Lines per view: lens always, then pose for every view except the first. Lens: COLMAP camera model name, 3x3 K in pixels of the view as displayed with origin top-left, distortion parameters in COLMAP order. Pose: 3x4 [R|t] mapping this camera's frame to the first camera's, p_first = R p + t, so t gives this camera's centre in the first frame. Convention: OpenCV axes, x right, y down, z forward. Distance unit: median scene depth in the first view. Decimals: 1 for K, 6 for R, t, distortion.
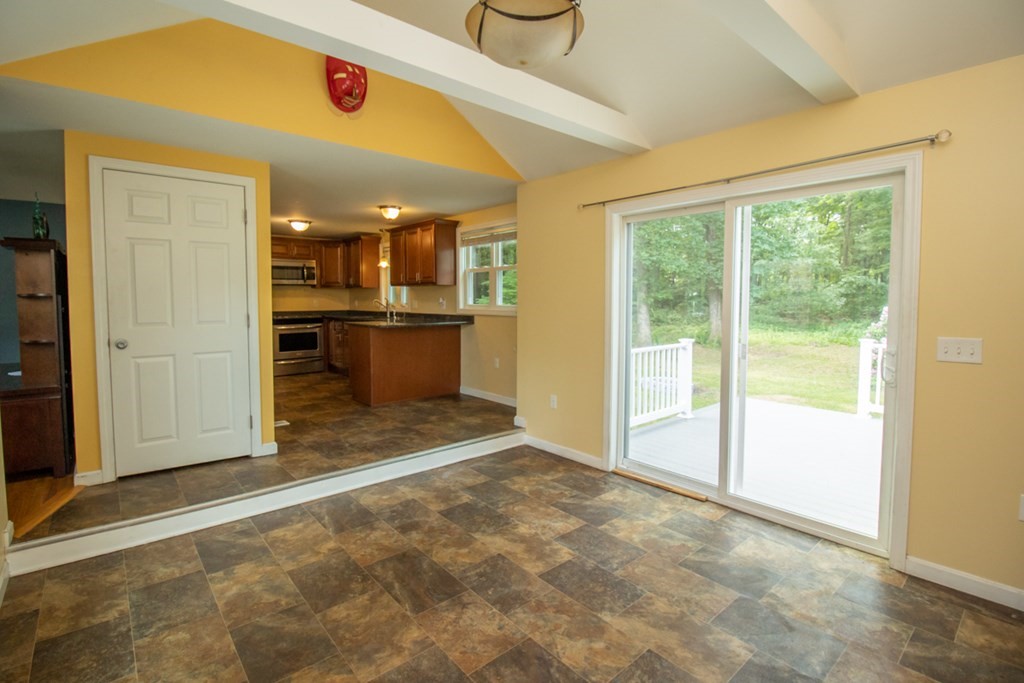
lens RADIAL K [[485.0, 0, 514.9], [0, 485.0, 314.6], [0, 0, 1]] dist [0.003265, -0.012032]
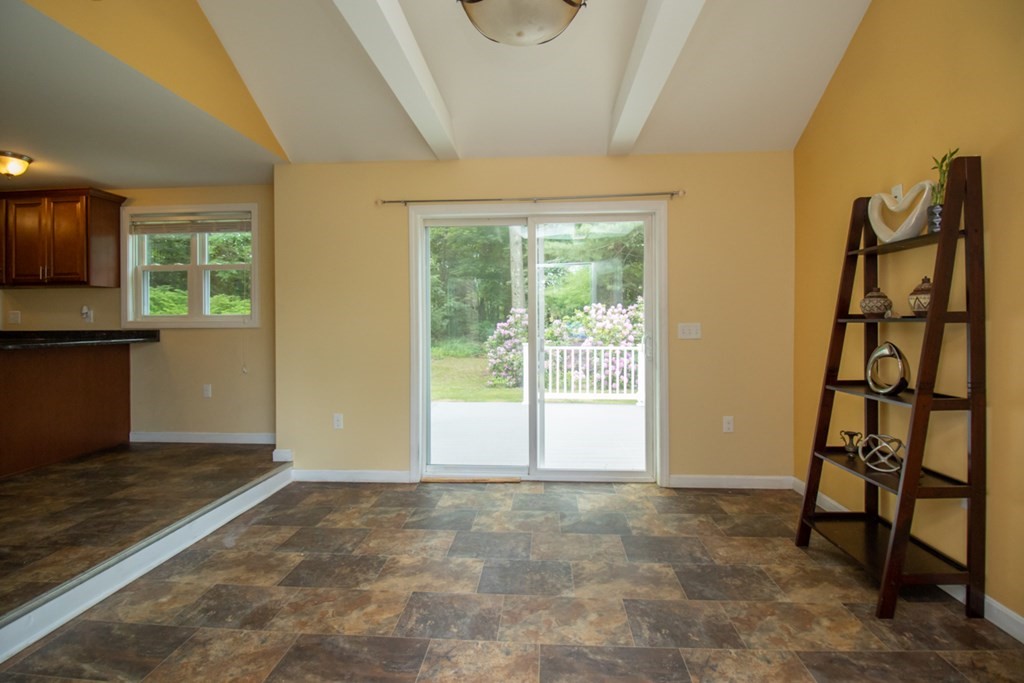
lens RADIAL K [[471.7, 0, 521.7], [0, 471.7, 324.7], [0, 0, 1]] dist [-0.000016, -0.013496]
pose [[0.696548, -0.009283, 0.717450, -0.331227], [0.030793, 0.999382, -0.016965, 0.034909], [-0.716849, 0.033910, 0.696403, 0.195742]]
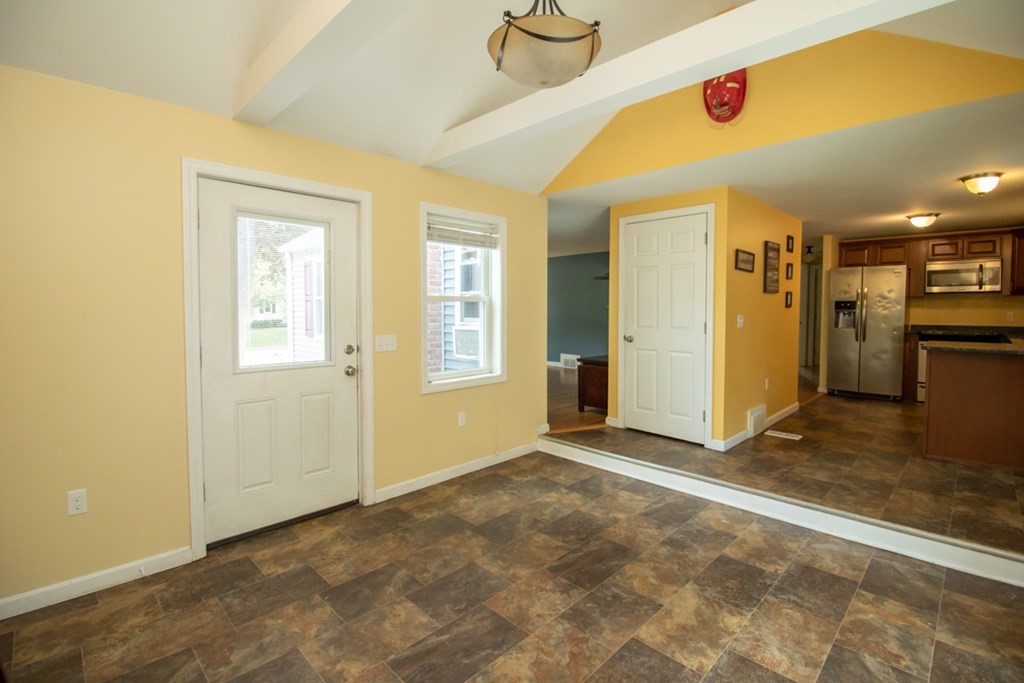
lens RADIAL K [[474.9, 0, 515.3], [0, 474.9, 324.7], [0, 0, 1]] dist [-0.001264, -0.013590]
pose [[0.072308, 0.036790, -0.996704, 0.531549], [-0.035387, 0.998785, 0.034299, -0.018661], [0.996754, 0.032791, 0.073522, 0.453679]]
